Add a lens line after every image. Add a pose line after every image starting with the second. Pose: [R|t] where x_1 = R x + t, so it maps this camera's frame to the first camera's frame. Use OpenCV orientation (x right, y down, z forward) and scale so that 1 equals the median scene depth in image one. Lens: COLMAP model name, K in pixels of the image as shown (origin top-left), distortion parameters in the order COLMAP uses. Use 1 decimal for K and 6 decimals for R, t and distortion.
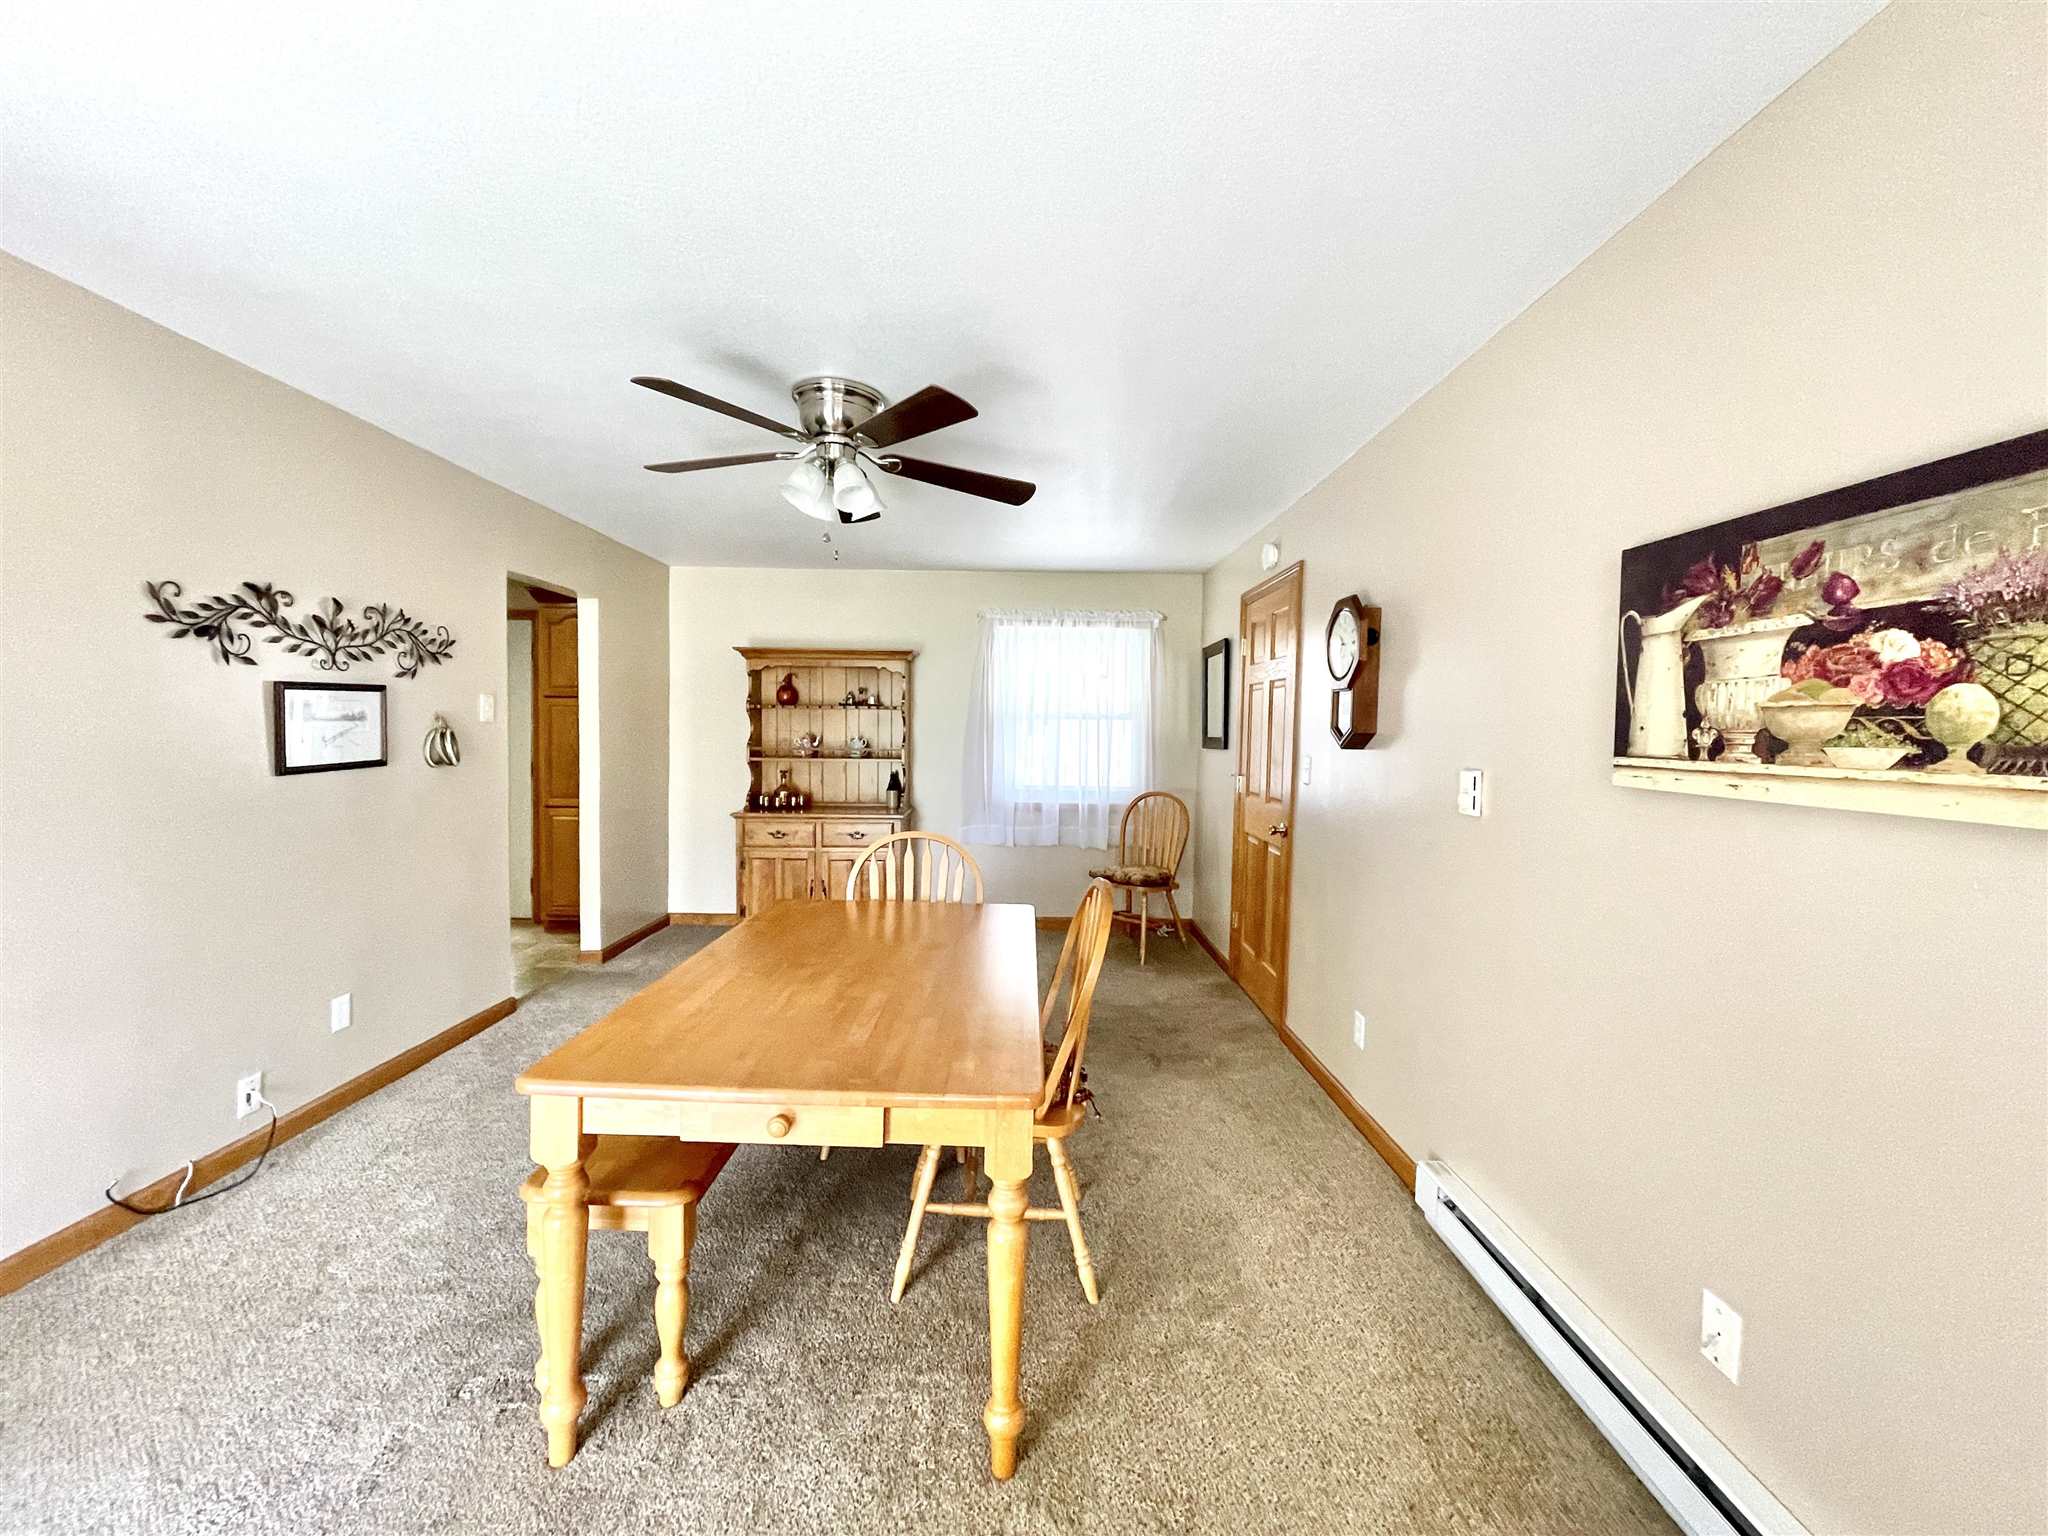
lens RADIAL K [[821.2, 0, 1038.7], [0, 821.2, 766.2], [0, 0, 1]] dist [-0.003950, 0.000303]
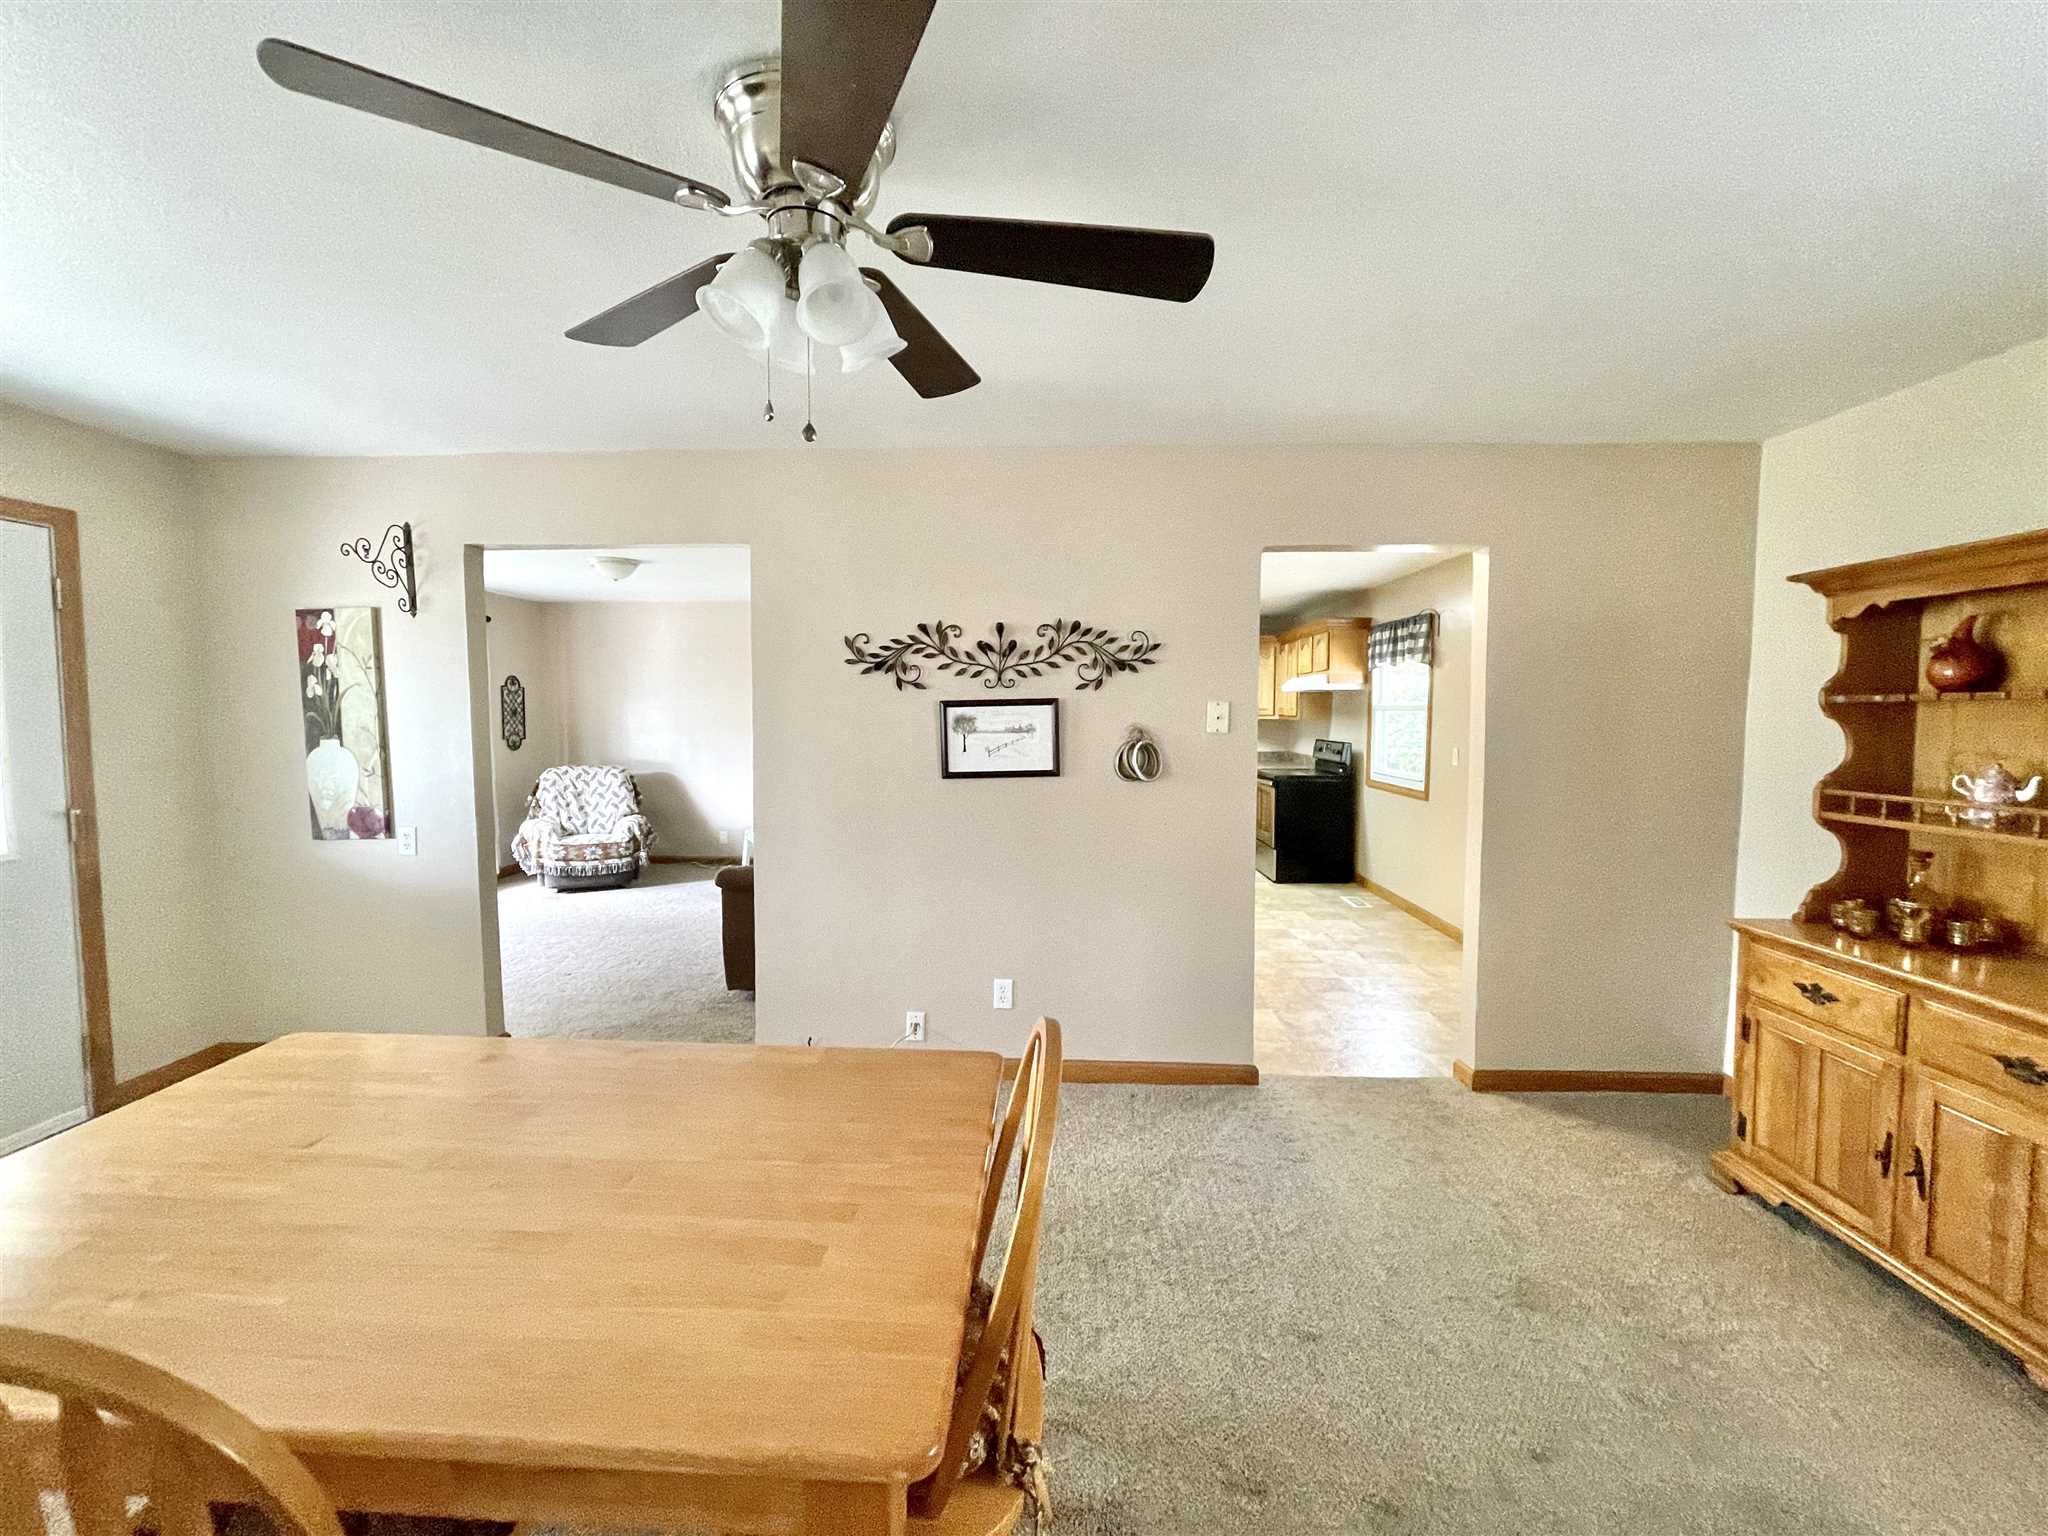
lens RADIAL K [[821.2, 0, 1024.1], [0, 821.2, 761.7], [0, 0, 1]] dist [-0.003950, 0.000303]
pose [[-0.062258, 0.047618, -0.996923, 0.285065], [-0.047770, 0.997574, 0.050632, -0.083411], [0.996916, 0.050775, -0.059833, 1.224326]]
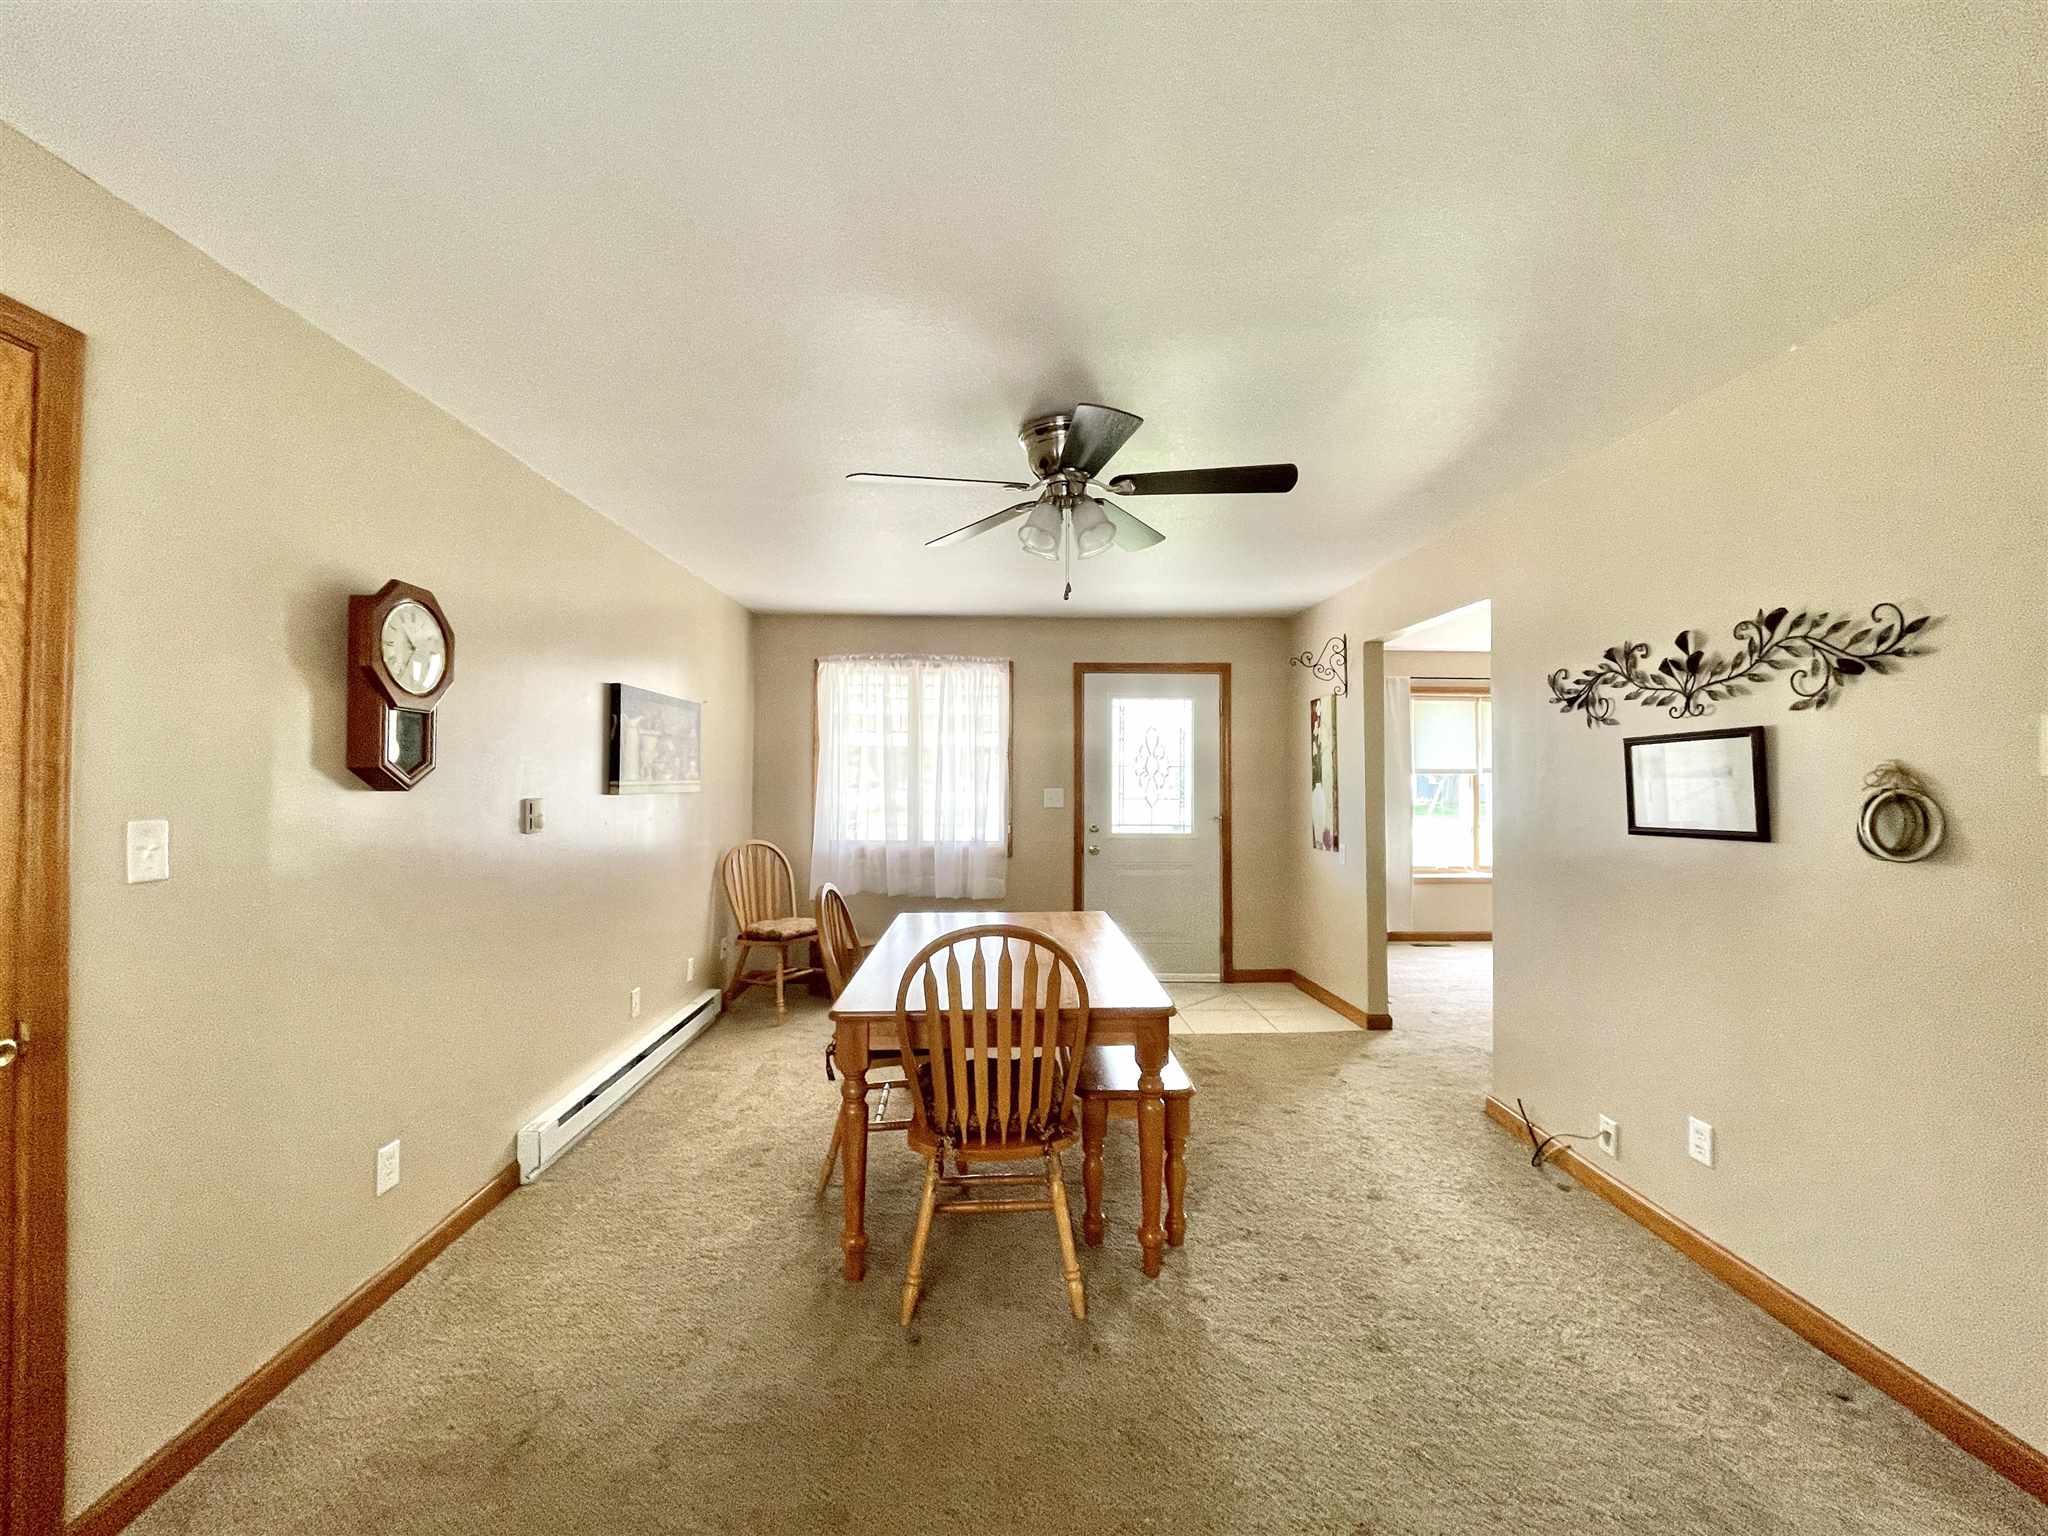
lens RADIAL K [[821.2, 0, 1013.9], [0, 821.2, 767.3], [0, 0, 1]] dist [-0.003950, 0.000303]
pose [[-0.999822, -0.018527, -0.003649, -0.190806], [-0.018635, 0.999304, 0.032308, -0.089014], [0.003048, 0.032370, -0.999471, 2.030575]]
